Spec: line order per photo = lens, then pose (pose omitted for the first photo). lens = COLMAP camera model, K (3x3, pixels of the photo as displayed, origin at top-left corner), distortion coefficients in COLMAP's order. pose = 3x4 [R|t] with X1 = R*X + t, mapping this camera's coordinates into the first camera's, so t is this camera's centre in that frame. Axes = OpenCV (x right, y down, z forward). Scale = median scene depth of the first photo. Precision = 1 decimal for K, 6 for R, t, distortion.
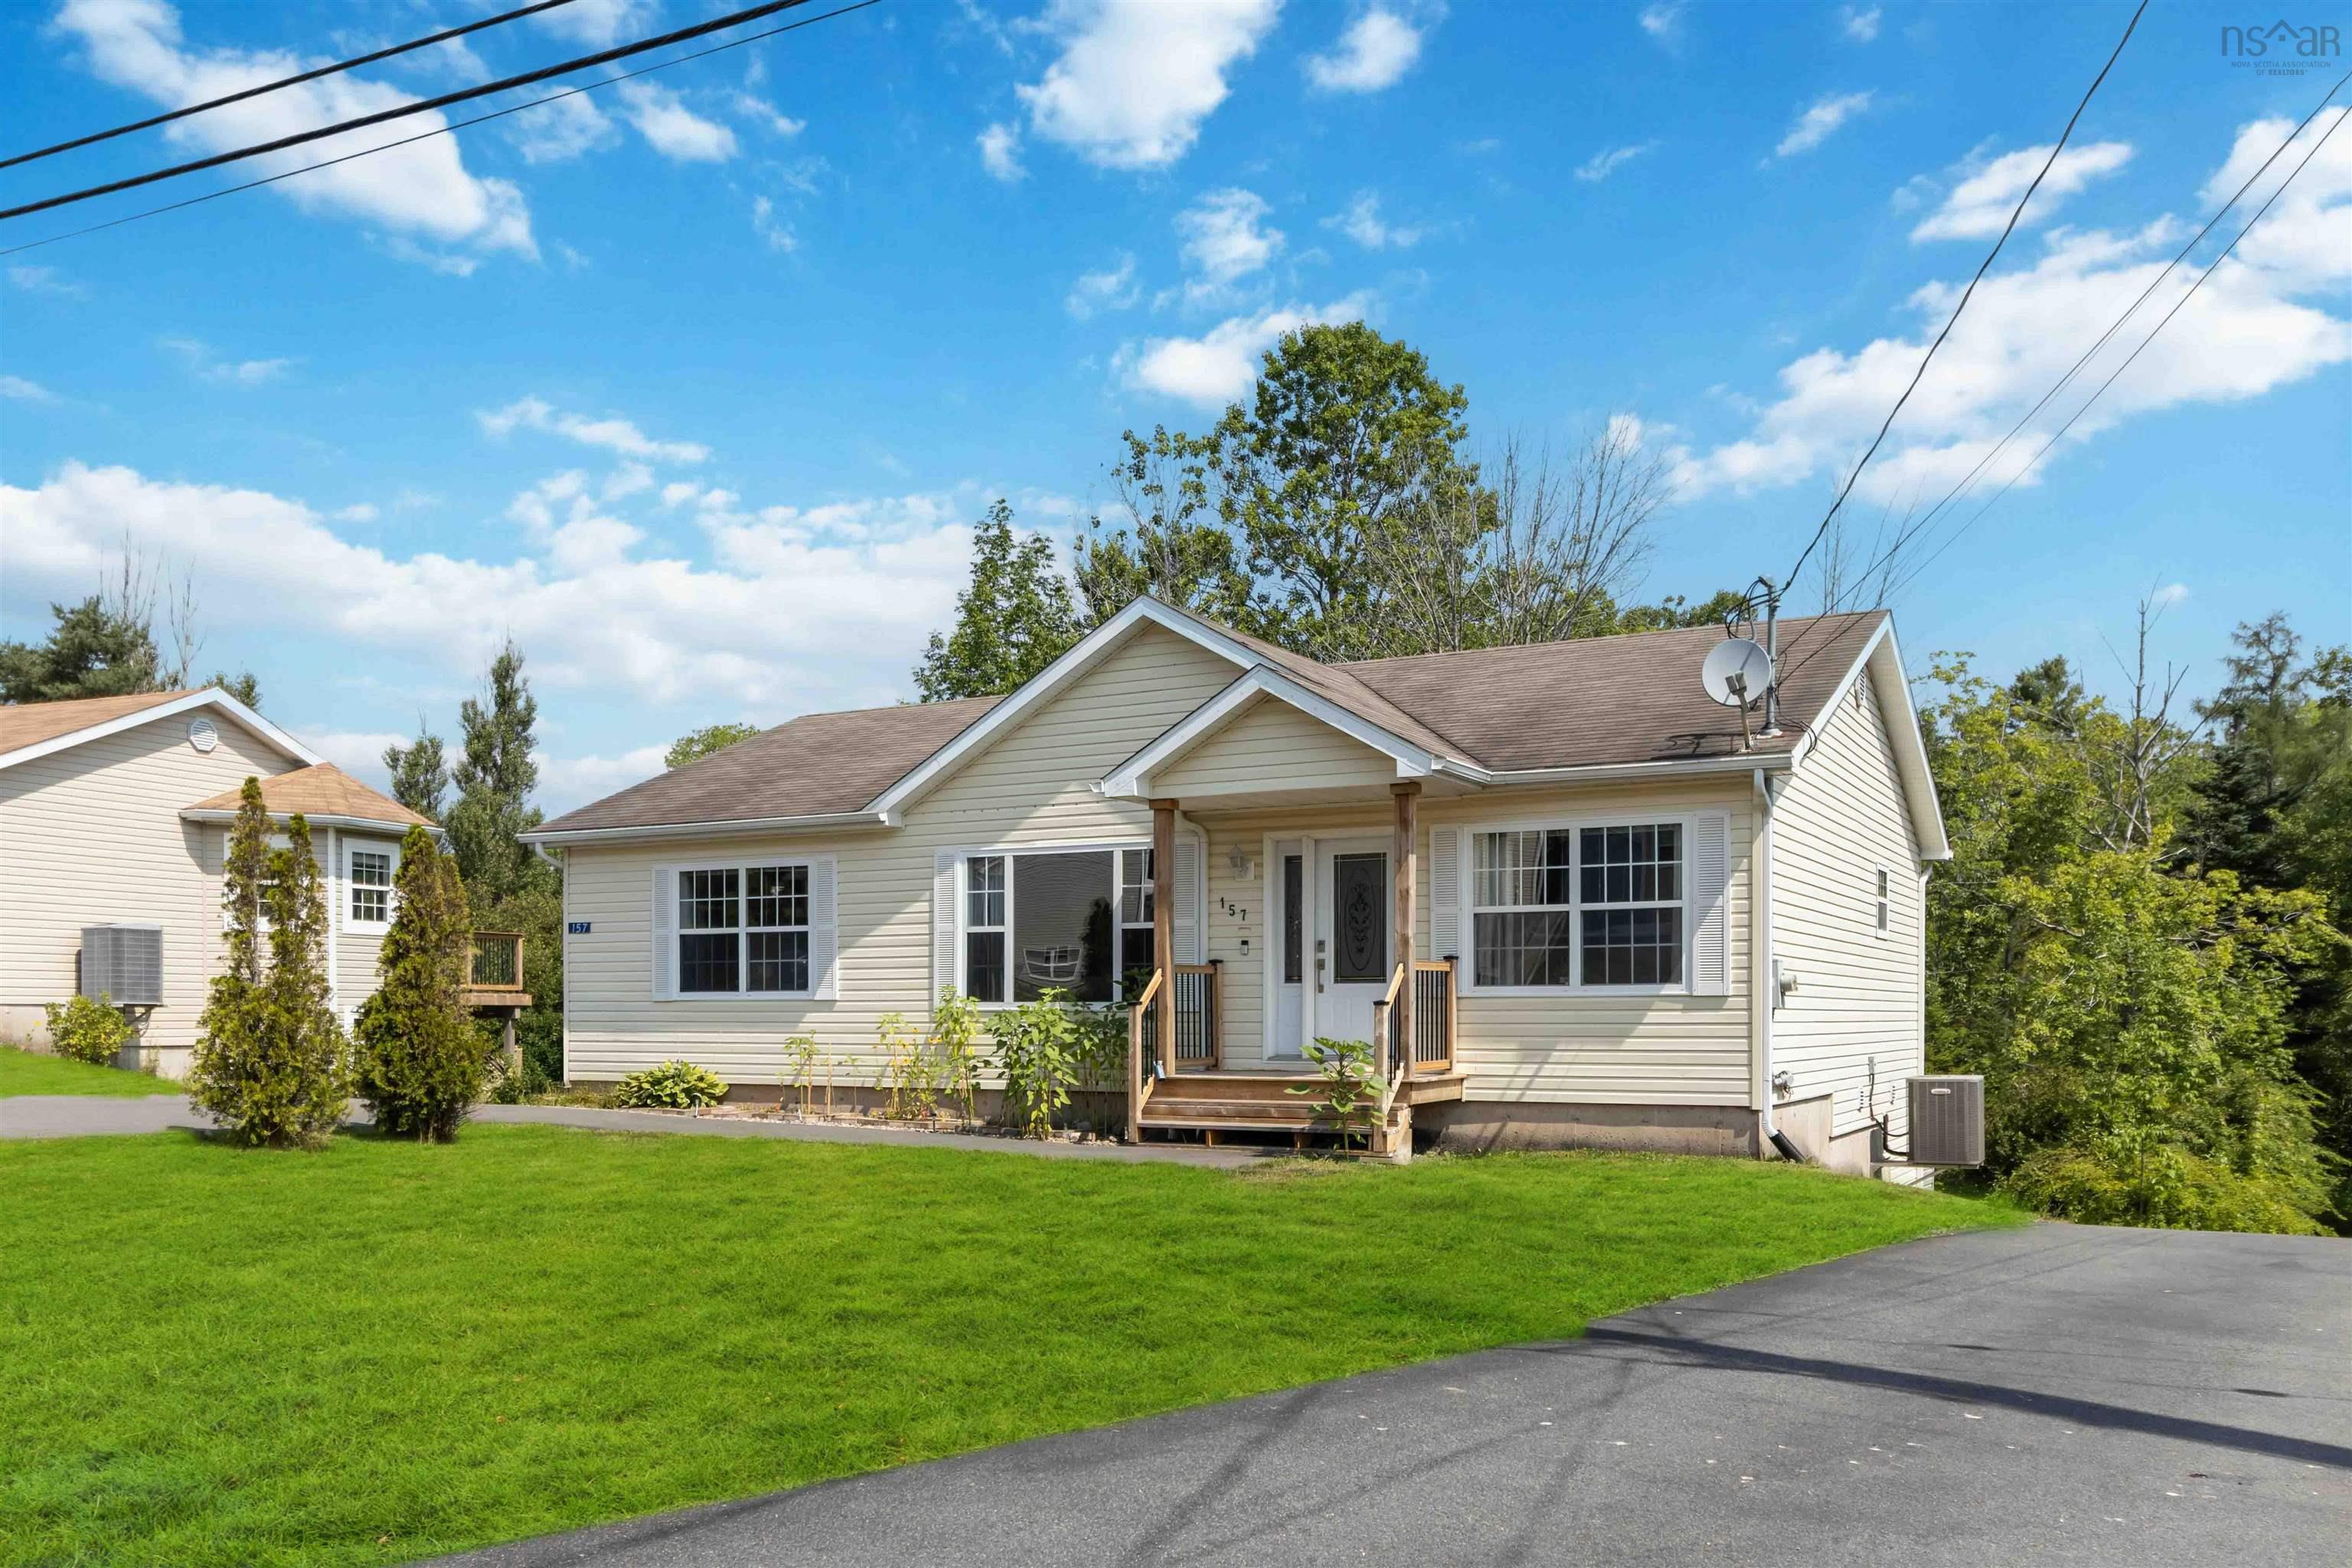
lens RADIAL K [[1934.9, 0, 1127.3], [0, 1934.9, 841.0], [0, 0, 1]] dist [0.000671, 0.000412]
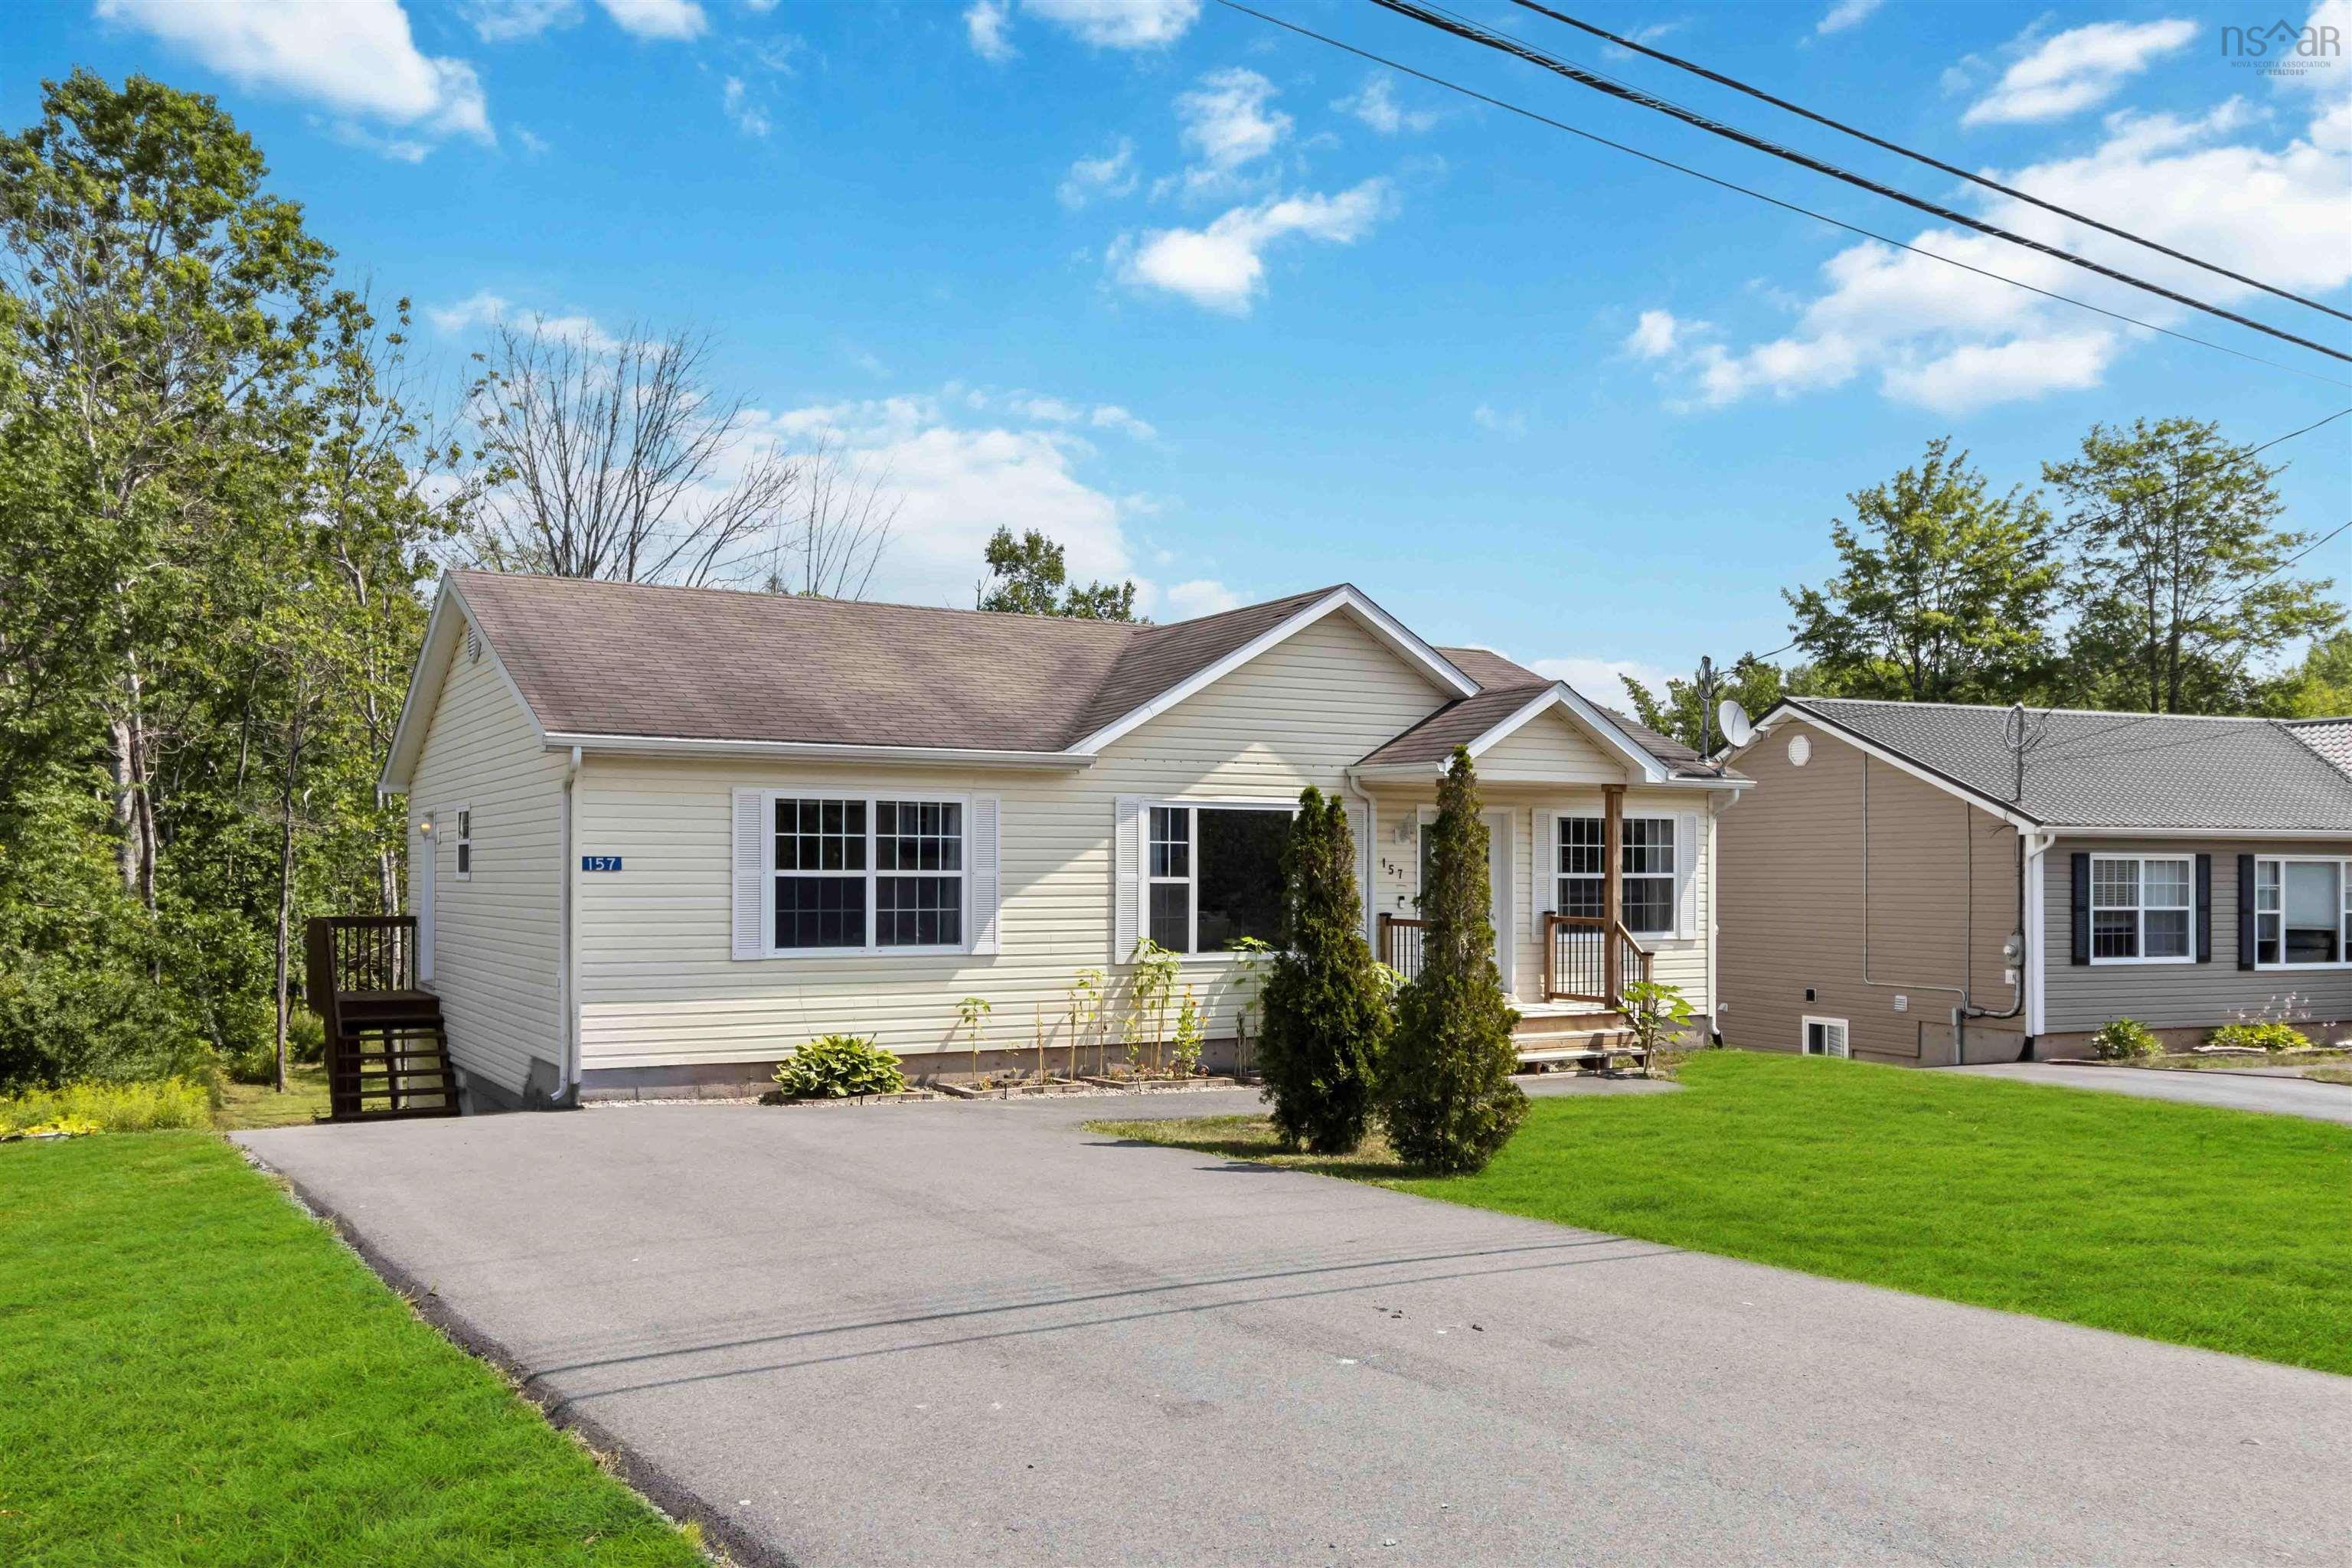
lens RADIAL K [[1934.9, 0, 1127.3], [0, 1934.9, 841.0], [0, 0, 1]] dist [0.000671, 0.000412]
pose [[0.495294, 0.044082, 0.867606, -0.903639], [-0.052027, 0.998424, -0.021028, 0.045226], [-0.867166, -0.034724, 0.496807, 0.500076]]
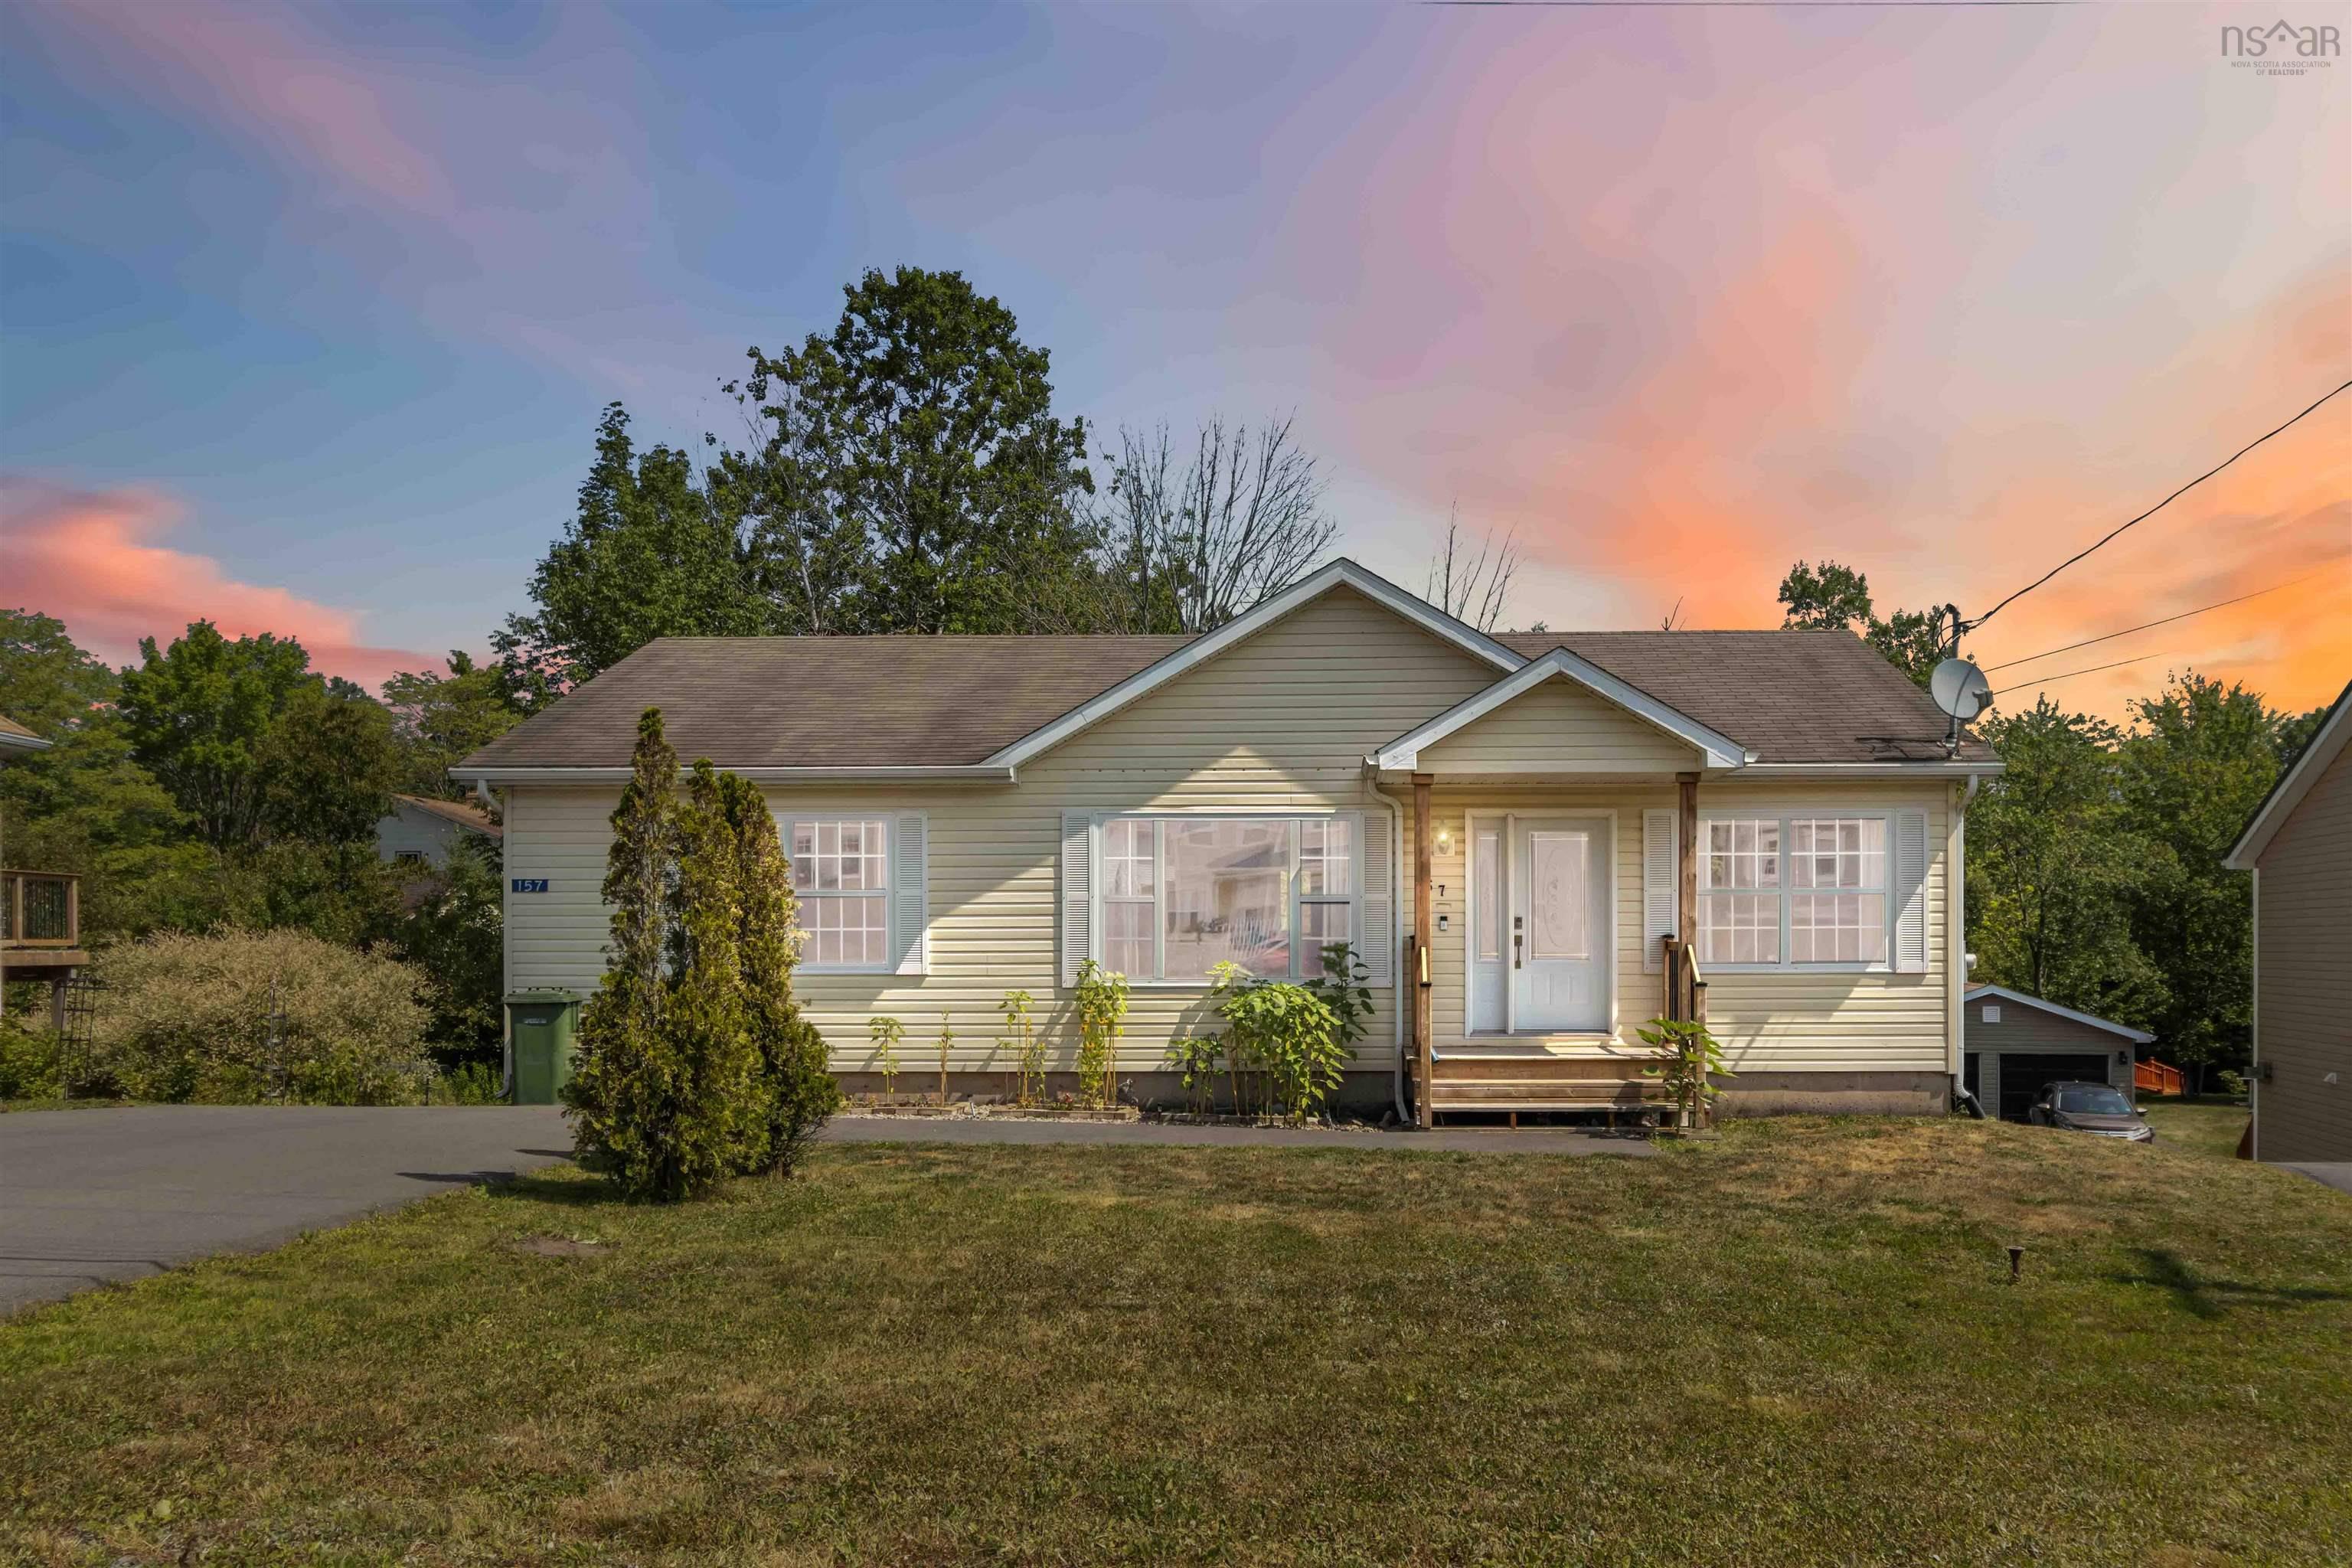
lens RADIAL K [[1843.1, 0, 1176.0], [0, 1843.1, 784.0], [0, 0, 1]] dist [0.000378, -0.001727]
pose [[0.880672, 0.037161, 0.472266, -0.450373], [-0.040060, 0.999190, -0.003919, -0.006446], [-0.472029, -0.015467, 0.881447, 0.201888]]
